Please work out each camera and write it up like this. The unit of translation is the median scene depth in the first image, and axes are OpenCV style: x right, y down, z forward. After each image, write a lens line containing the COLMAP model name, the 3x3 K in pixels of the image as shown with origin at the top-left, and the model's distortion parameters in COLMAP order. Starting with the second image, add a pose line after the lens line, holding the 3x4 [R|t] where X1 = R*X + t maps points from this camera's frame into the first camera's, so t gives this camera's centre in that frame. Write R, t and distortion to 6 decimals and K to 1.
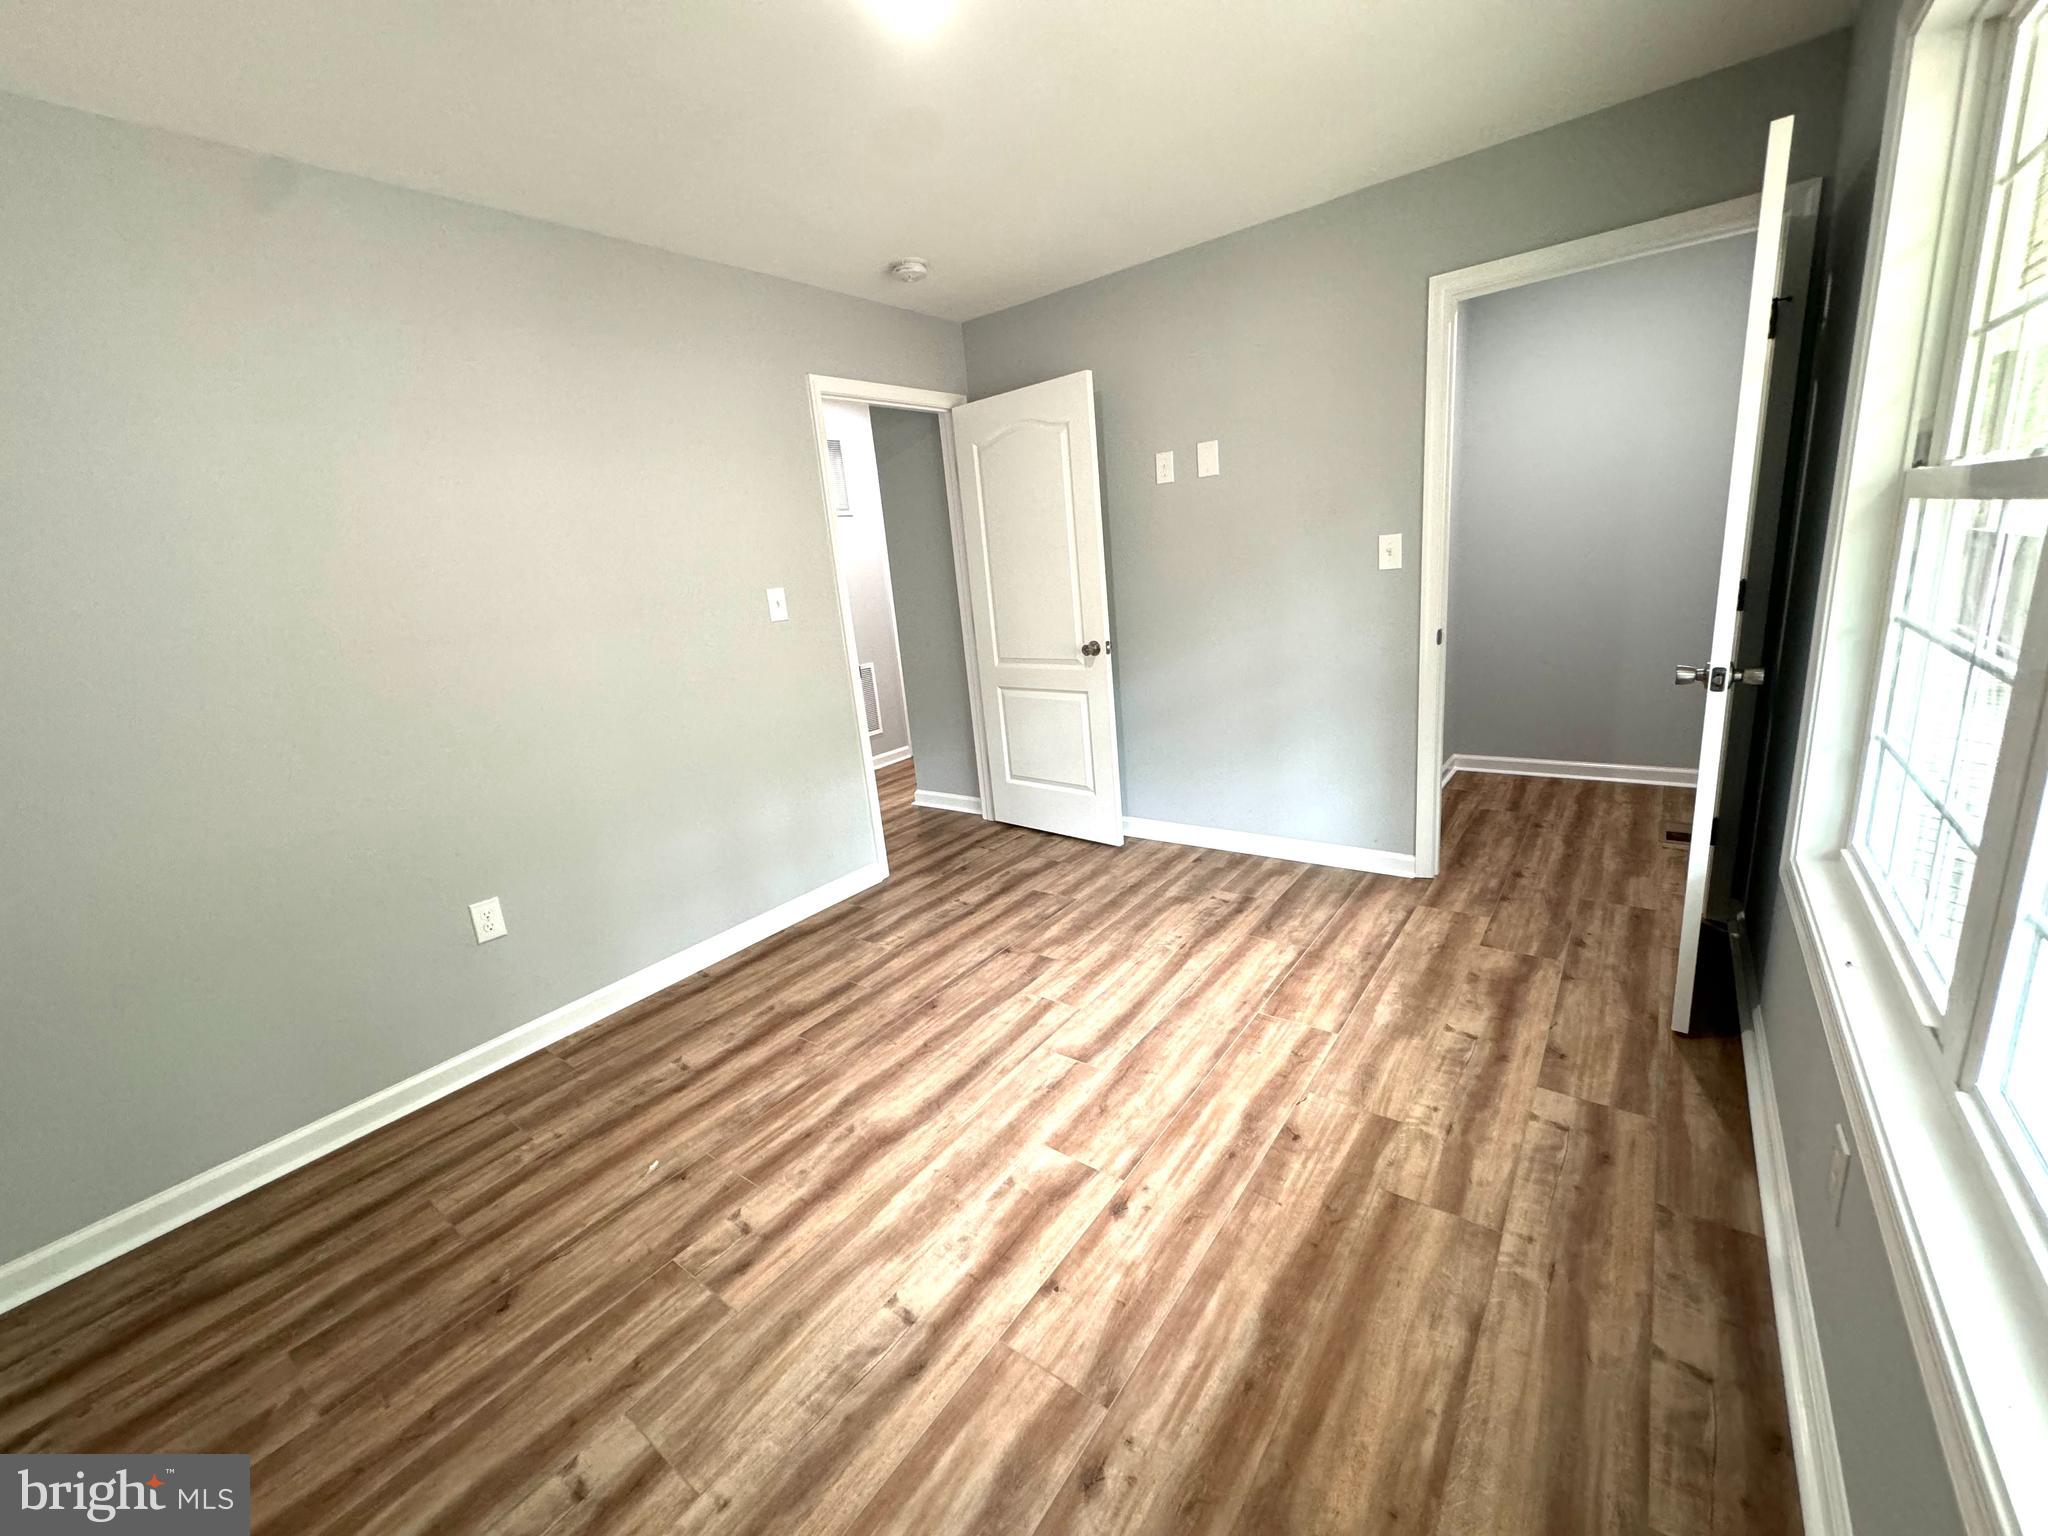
lens RADIAL K [[817.9, 0, 1008.1], [0, 817.9, 774.5], [0, 0, 1]] dist [-0.001718, 0.001131]
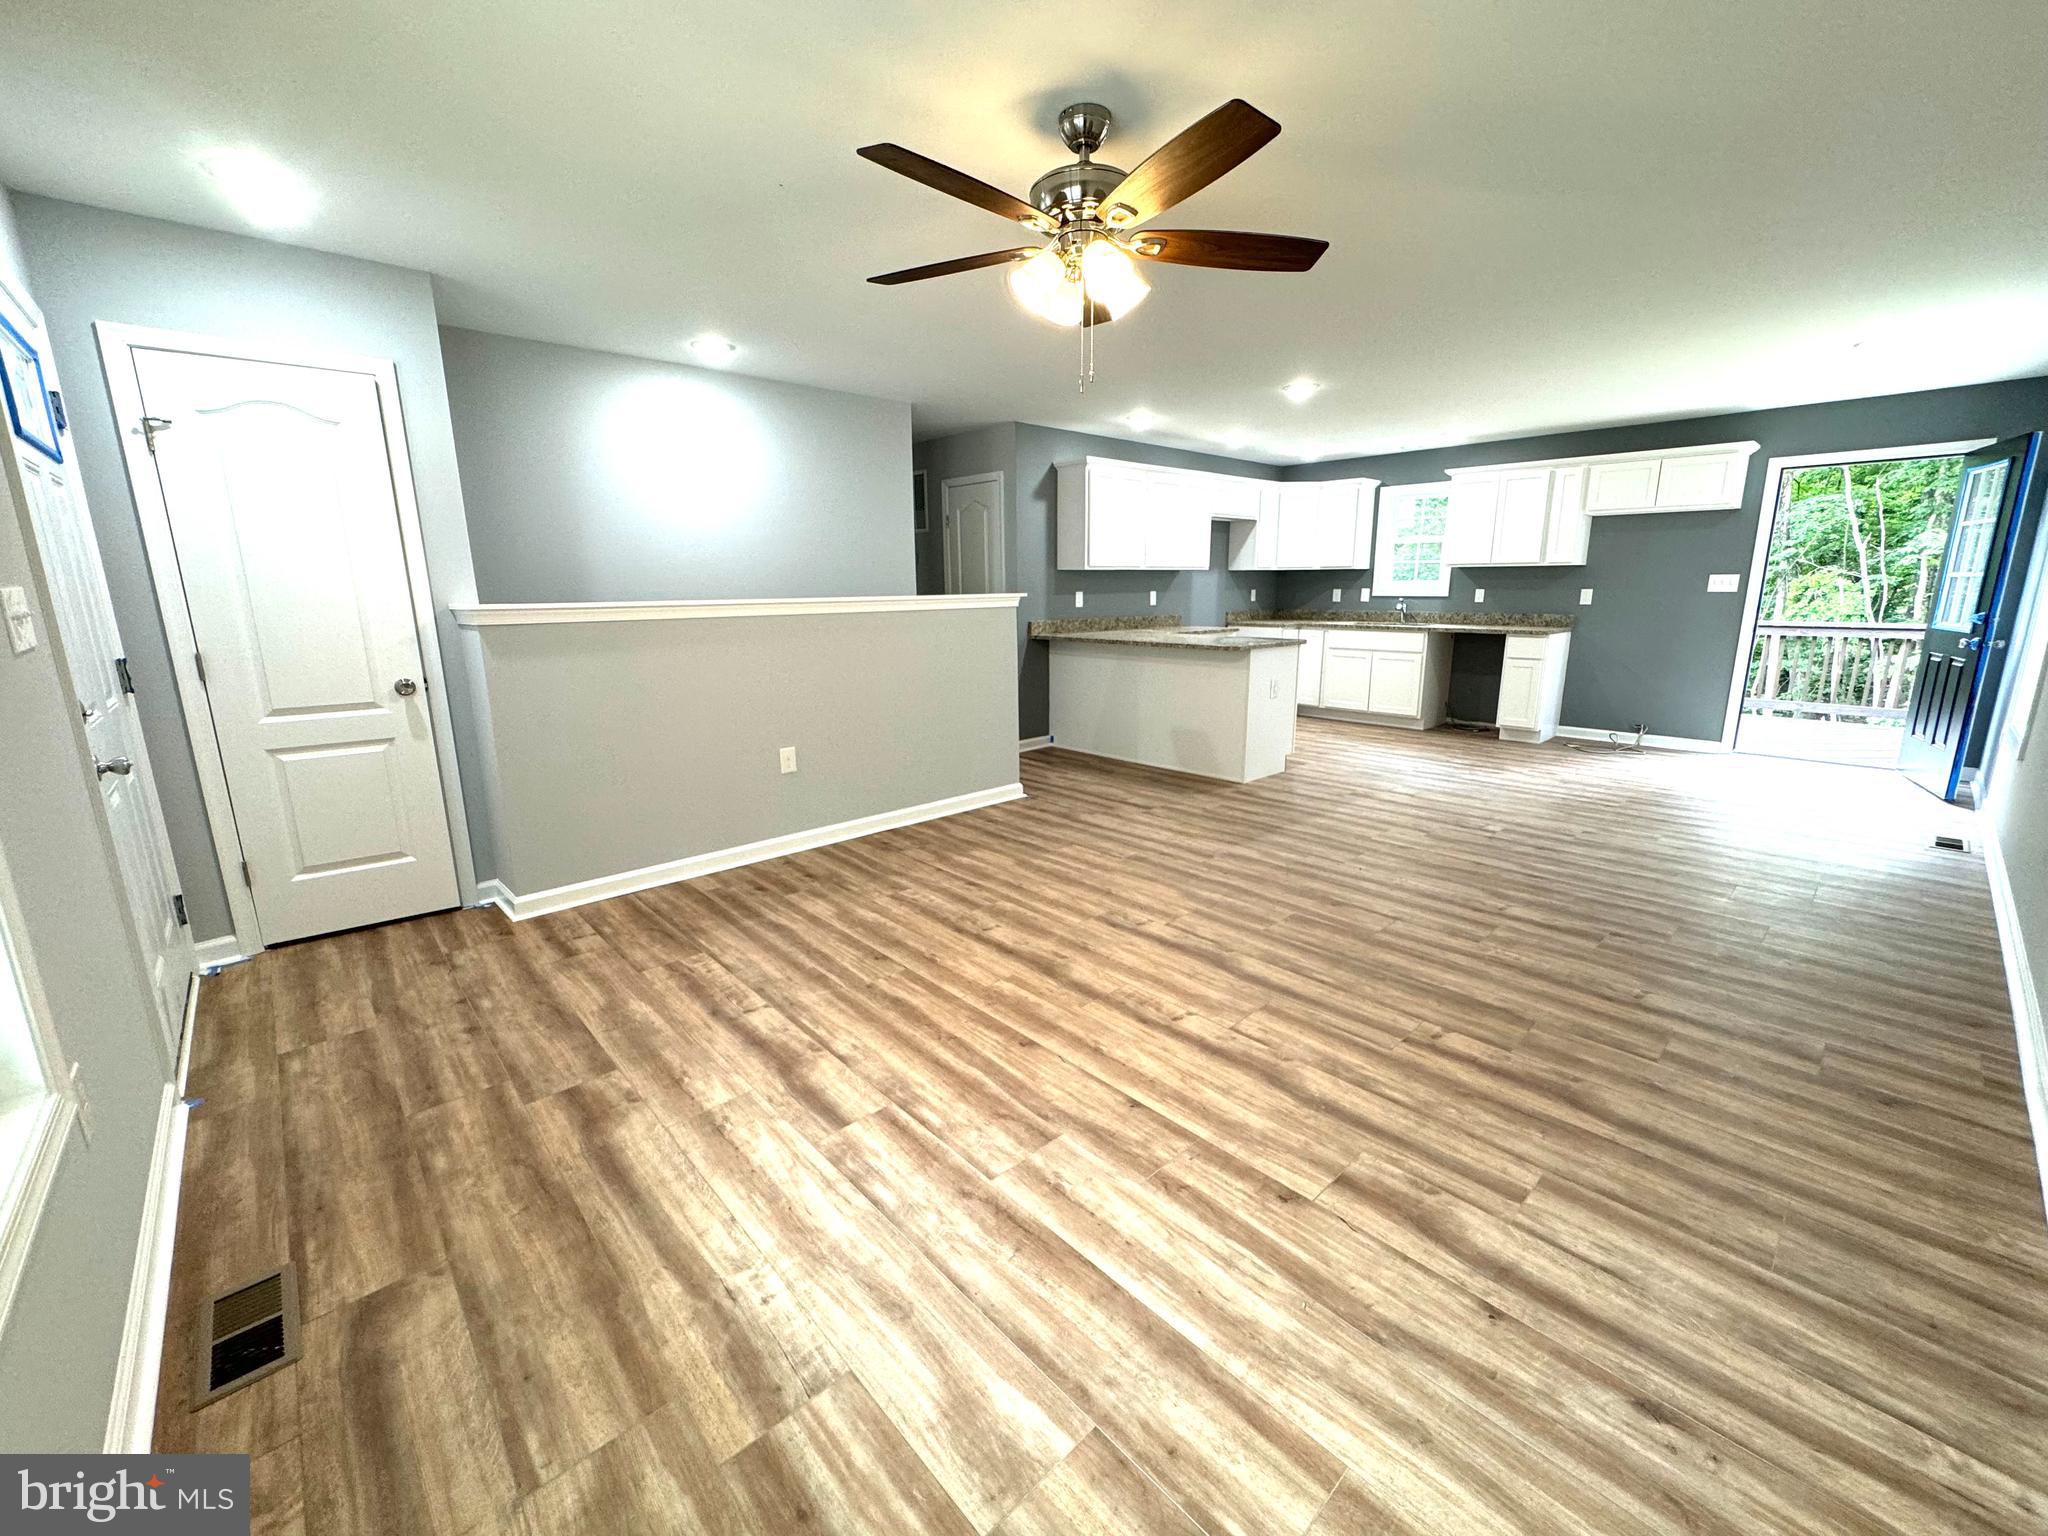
lens RADIAL K [[817.9, 0, 1011.2], [0, 817.9, 756.8], [0, 0, 1]] dist [-0.001718, 0.001131]
pose [[-0.177781, 0.282620, -0.942613, 0.628909], [-0.229549, 0.919538, 0.318995, -0.239744], [0.956923, 0.273087, -0.098601, 0.800400]]
